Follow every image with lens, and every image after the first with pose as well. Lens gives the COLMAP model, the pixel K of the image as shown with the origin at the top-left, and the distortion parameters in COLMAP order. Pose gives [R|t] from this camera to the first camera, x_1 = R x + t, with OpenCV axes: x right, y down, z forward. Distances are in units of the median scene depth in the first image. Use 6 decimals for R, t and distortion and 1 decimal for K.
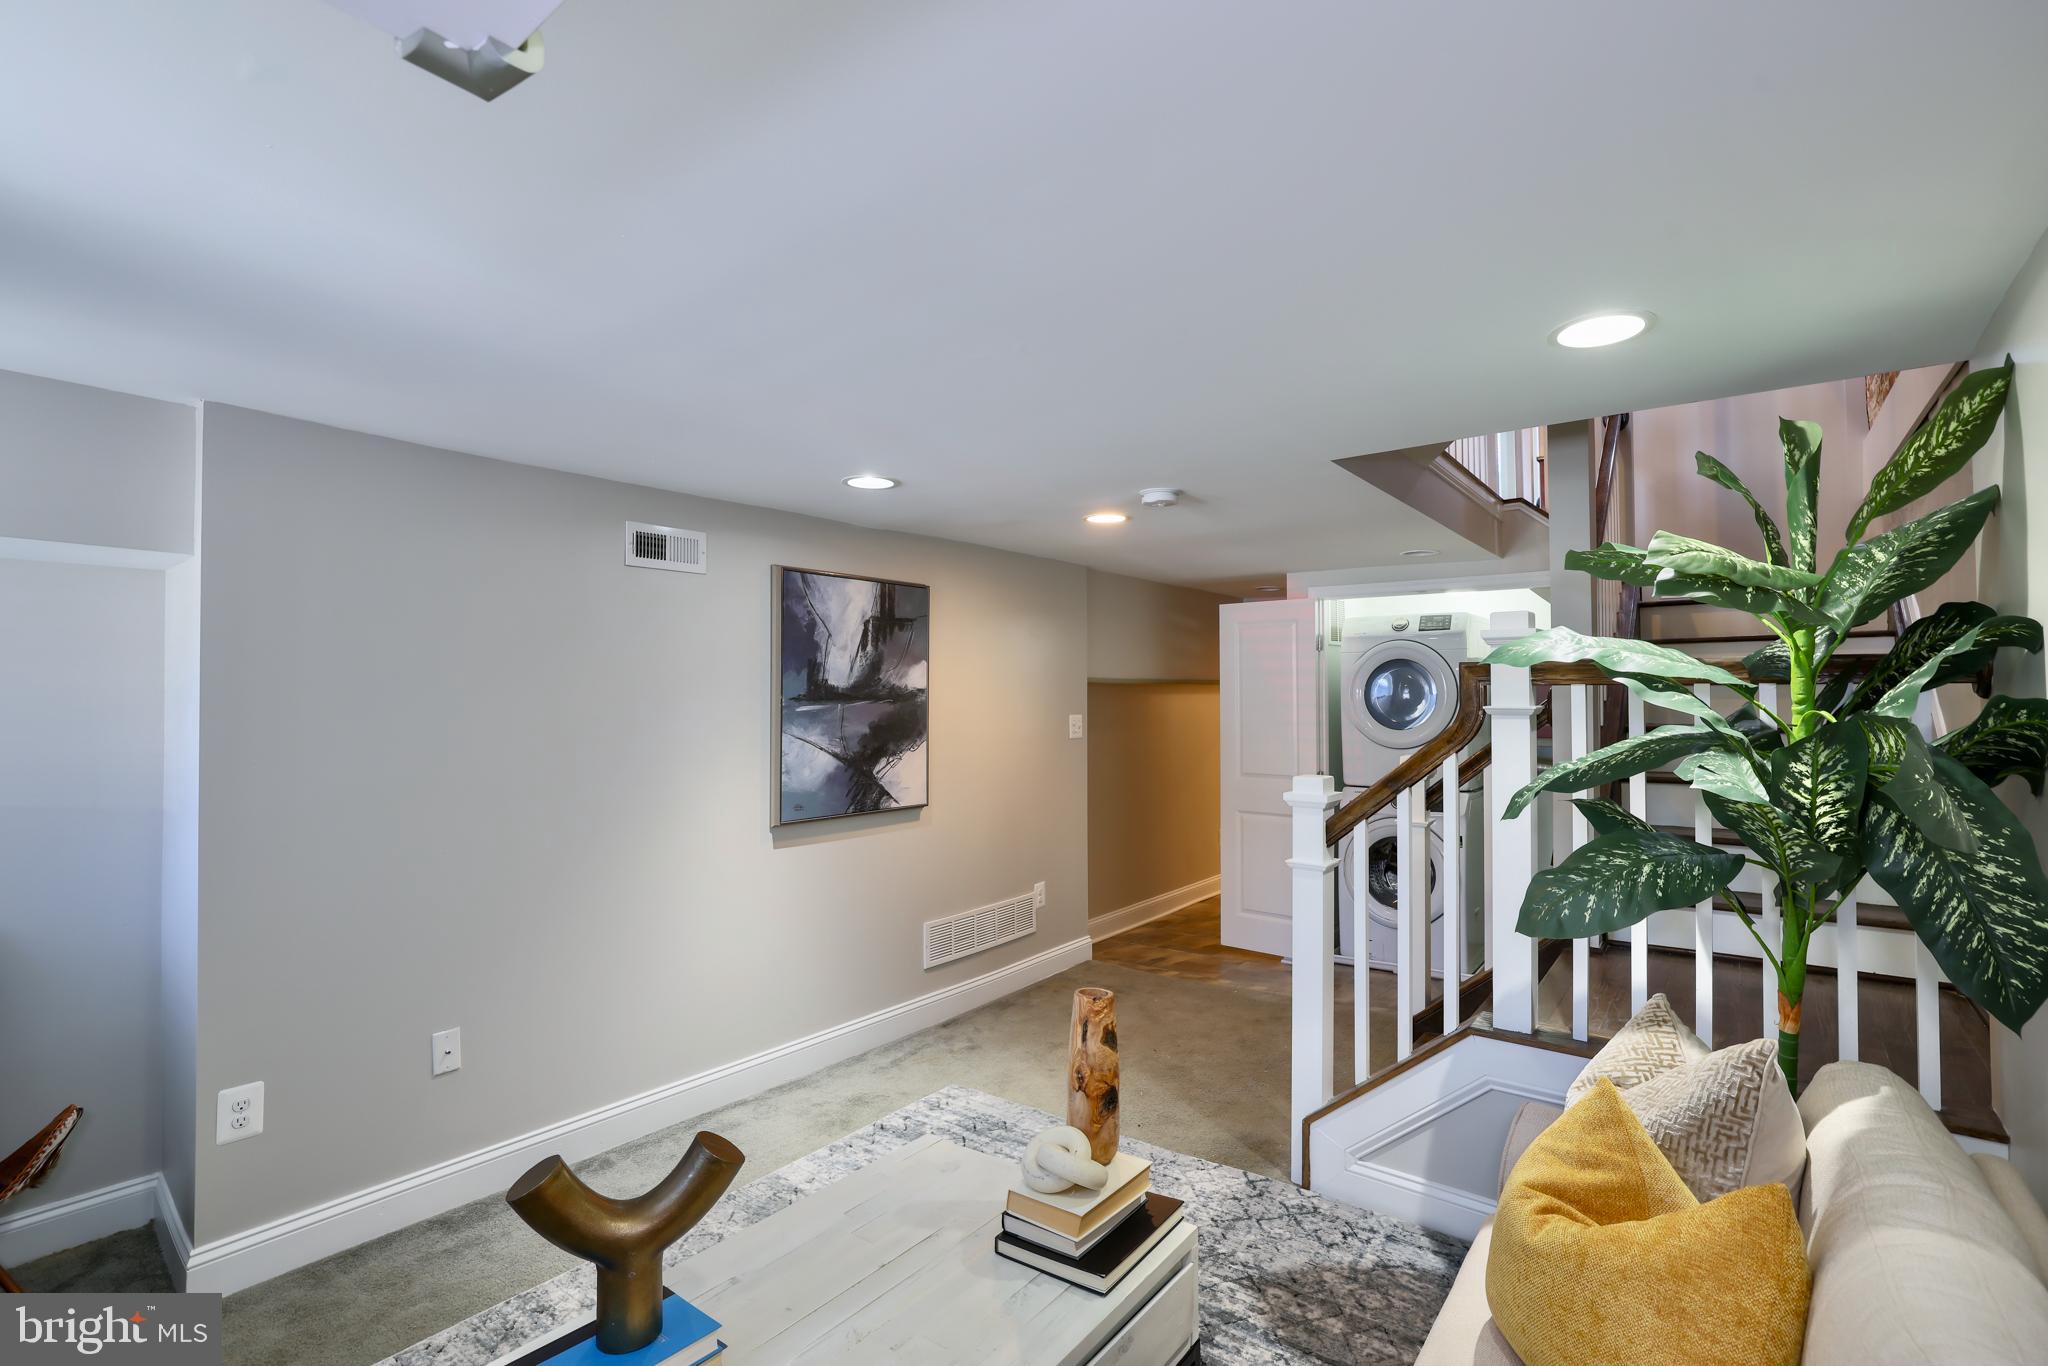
lens RADIAL K [[934.5, 0, 1015.8], [0, 934.5, 676.9], [0, 0, 1]] dist [-0.043691, 0.016713]
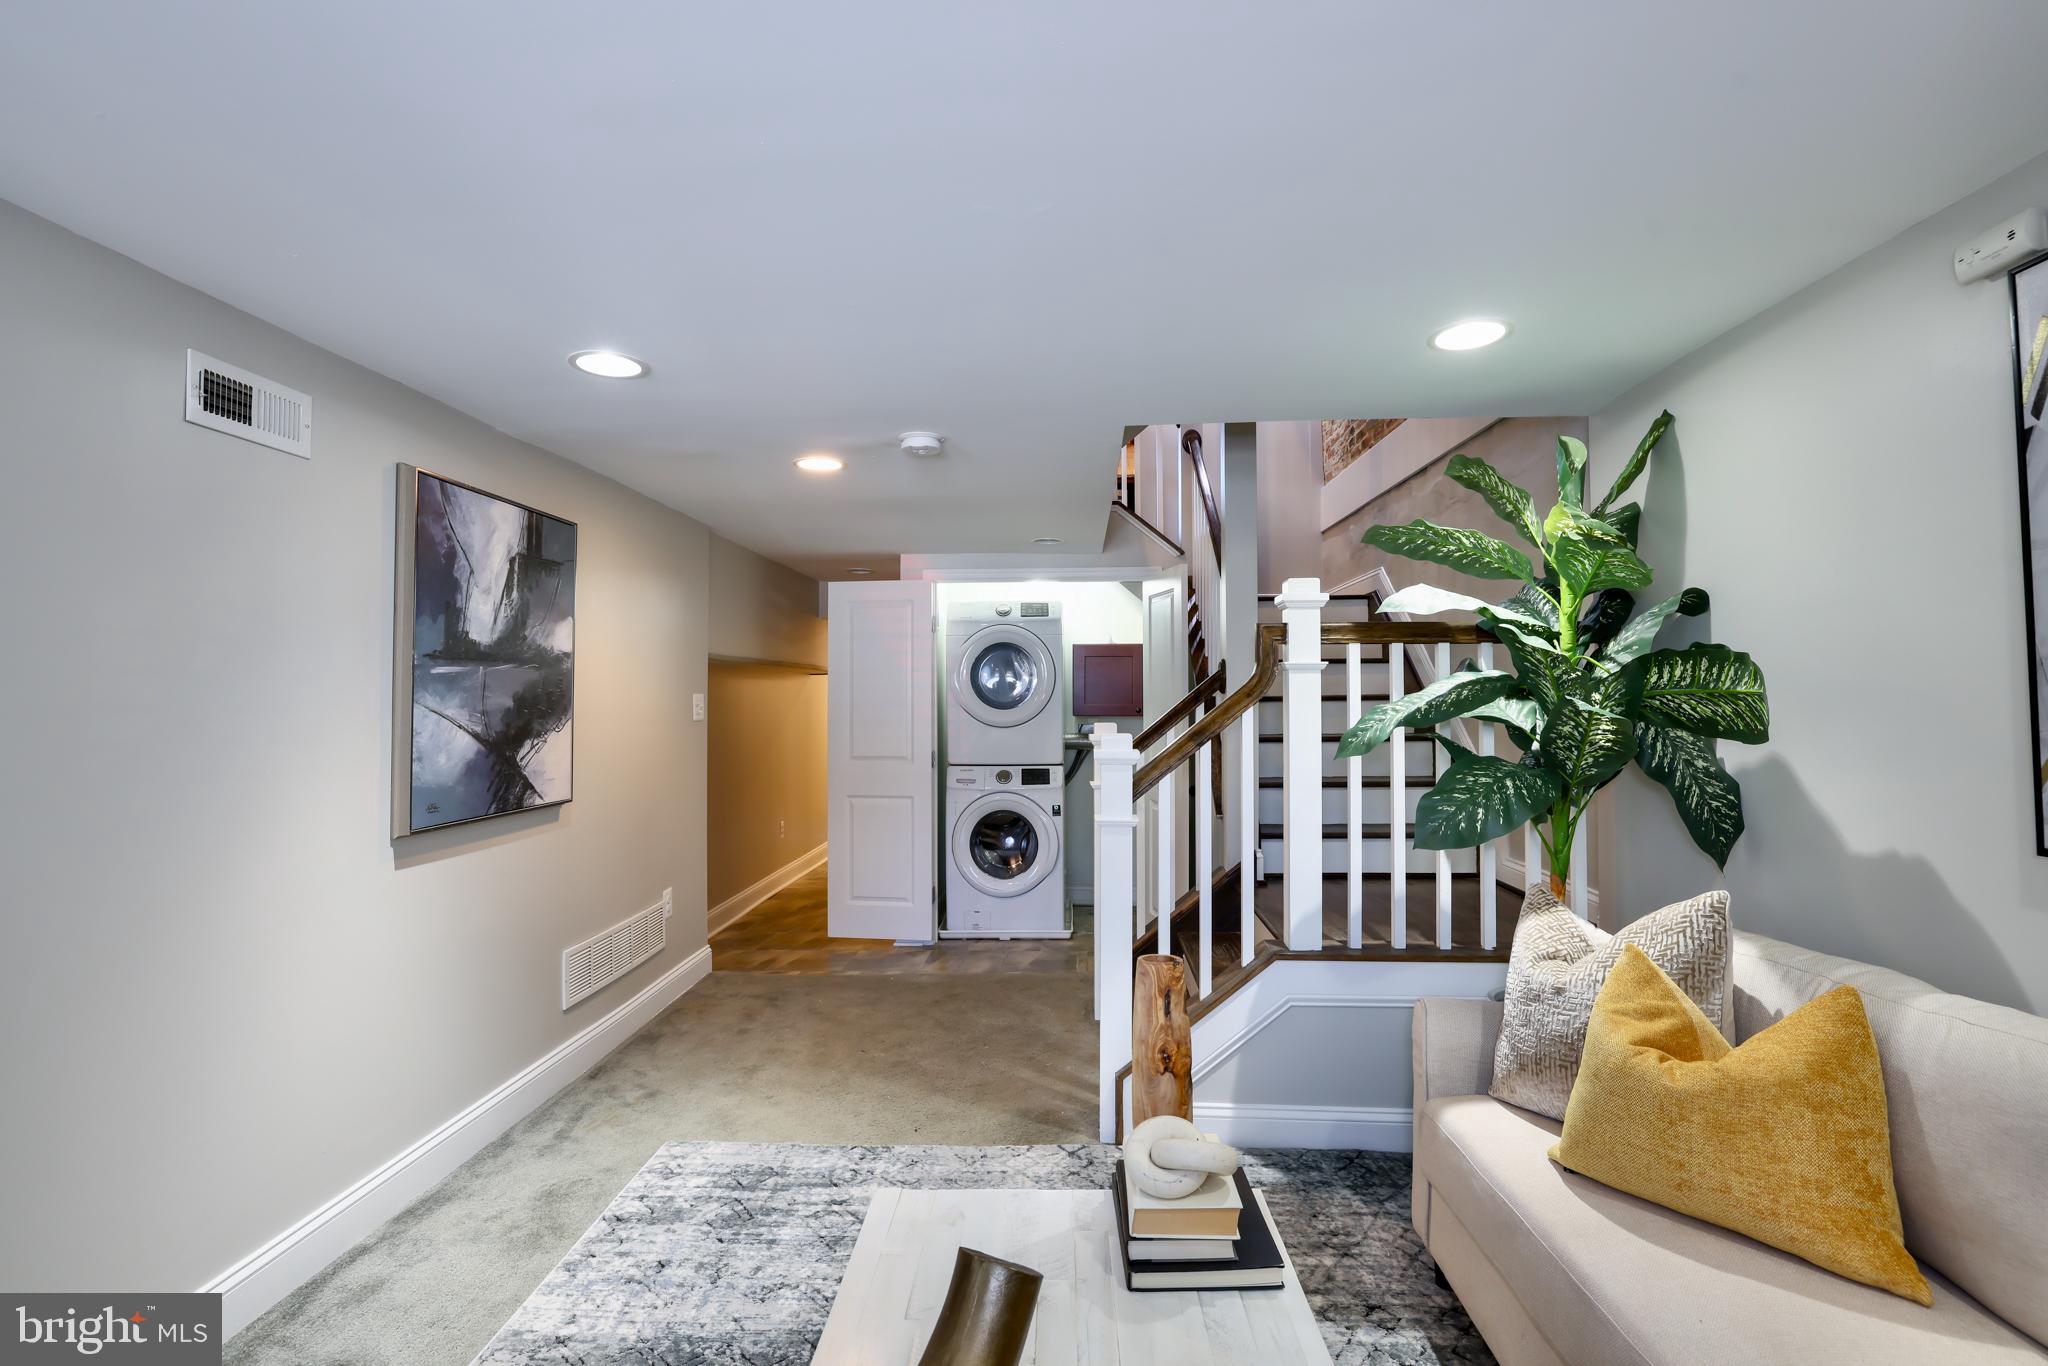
lens RADIAL K [[923.0, 0, 1025.7], [0, 923.0, 673.2], [0, 0, 1]] dist [-0.031935, 0.005304]
pose [[0.828924, 0.012142, 0.559230, -0.246506], [-0.009065, 0.999925, -0.008275, 0.038184], [-0.559288, 0.001790, 0.828971, 0.169905]]
